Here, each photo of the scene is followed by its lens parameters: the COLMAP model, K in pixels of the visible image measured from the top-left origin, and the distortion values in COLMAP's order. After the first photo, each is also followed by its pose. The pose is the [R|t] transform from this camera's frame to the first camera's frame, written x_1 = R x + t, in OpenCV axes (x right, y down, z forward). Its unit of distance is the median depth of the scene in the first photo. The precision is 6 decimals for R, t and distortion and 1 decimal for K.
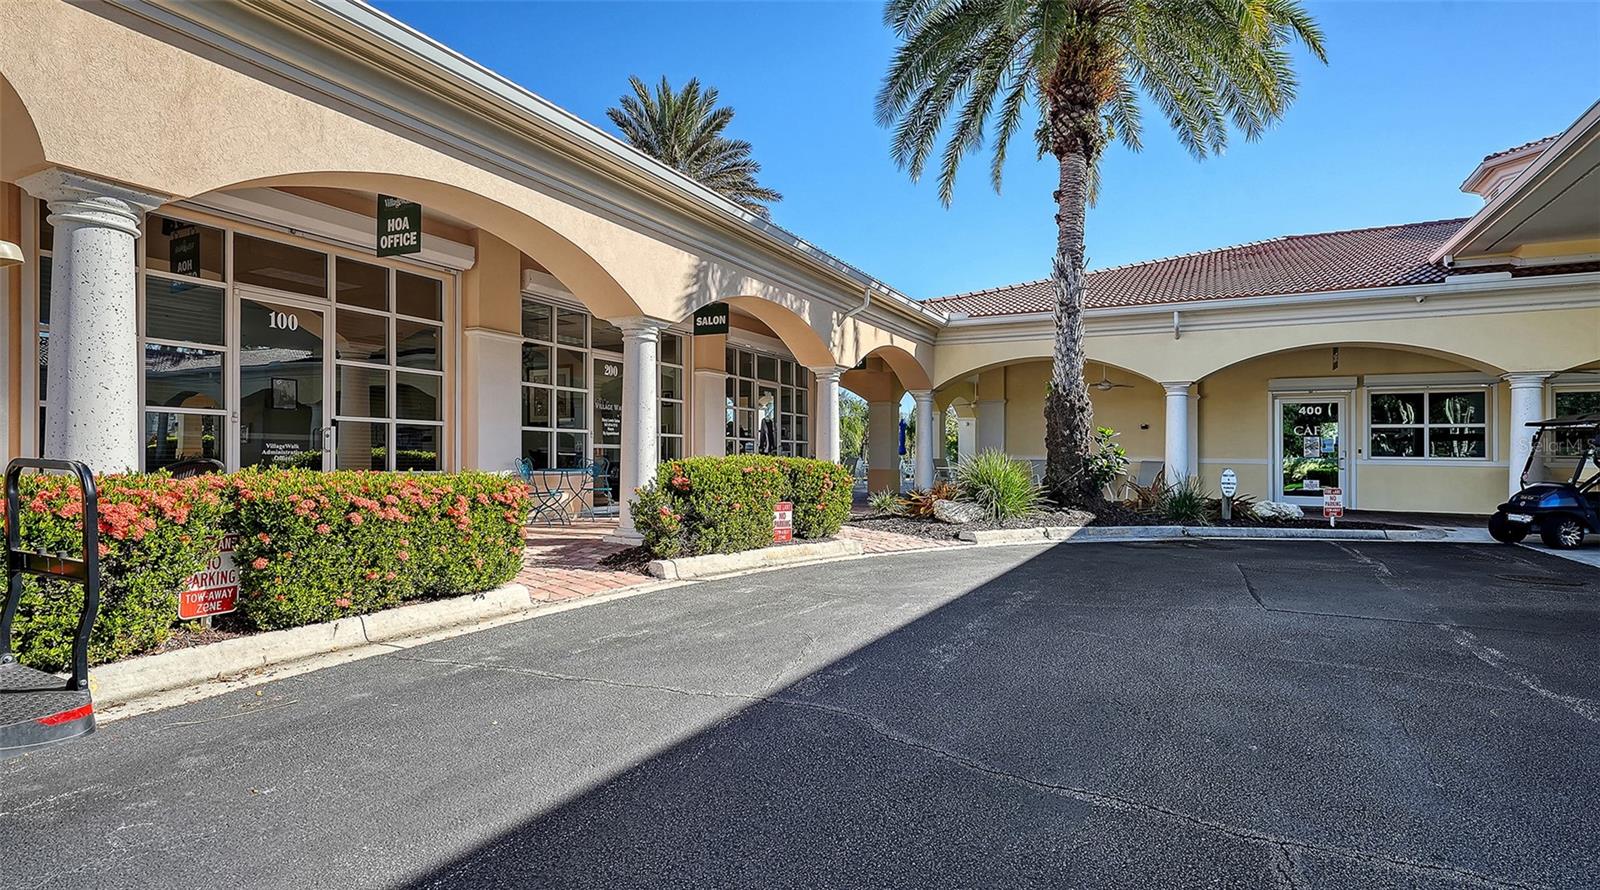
lens RADIAL K [[807.8, 0, 813.9], [0, 807.8, 456.2], [0, 0, 1]] dist [0.011185, 0.001057]
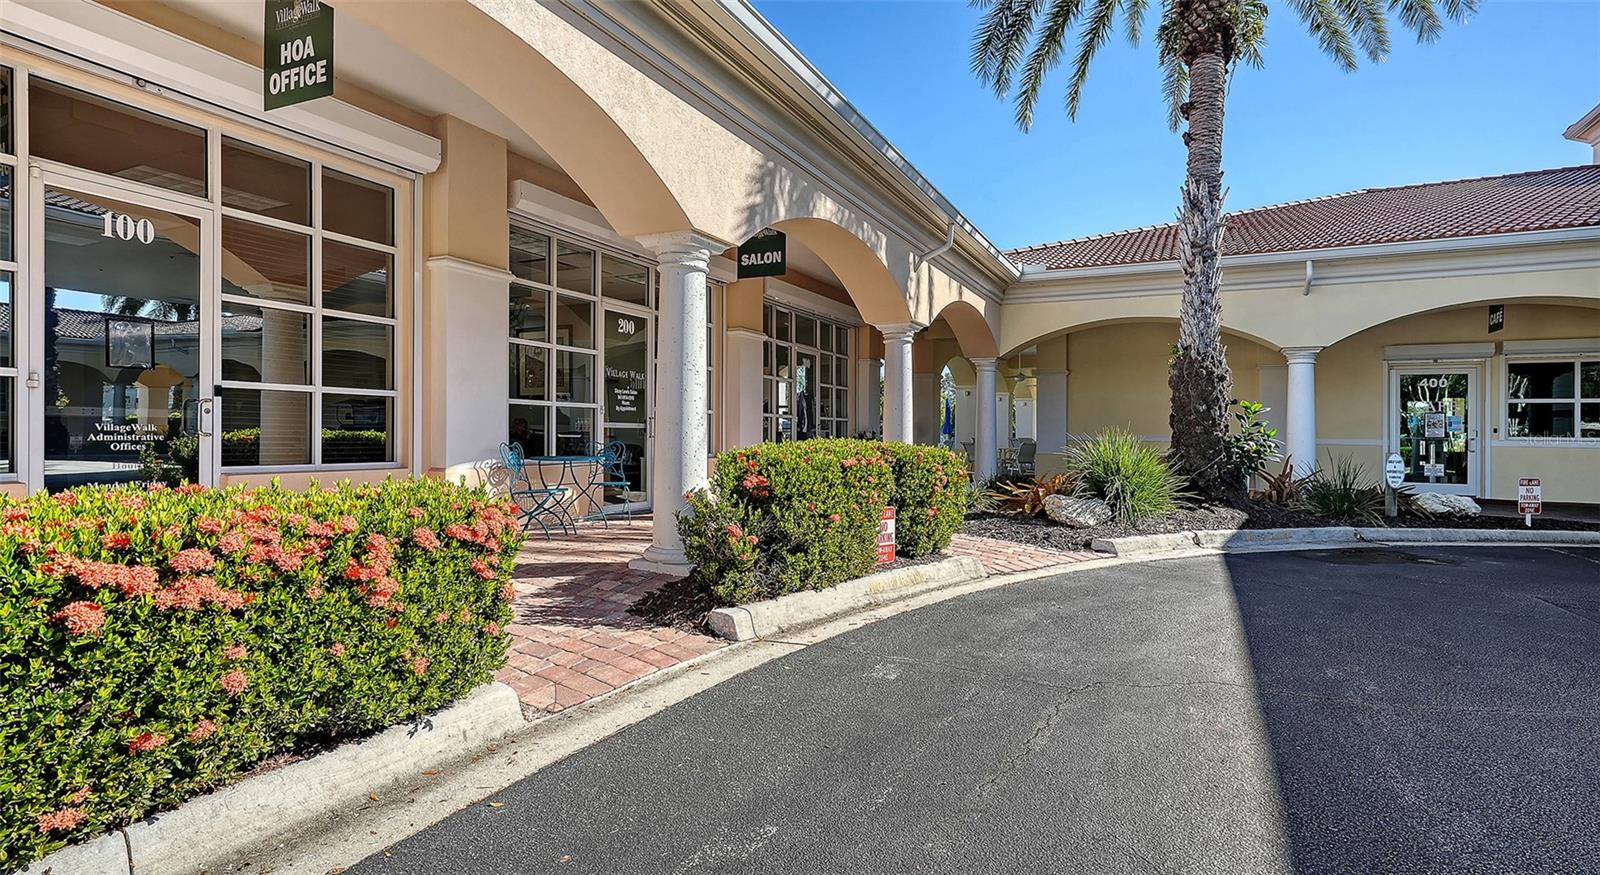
lens RADIAL K [[756.3, 0, 788.8], [0, 756.3, 429.3], [0, 0, 1]] dist [0.005932, 0.000746]
pose [[0.999990, 0.000000, 0.004459, -0.101157], [0.000016, 0.999994, -0.003514, -0.006222], [-0.004459, 0.003514, 0.999984, 0.285757]]
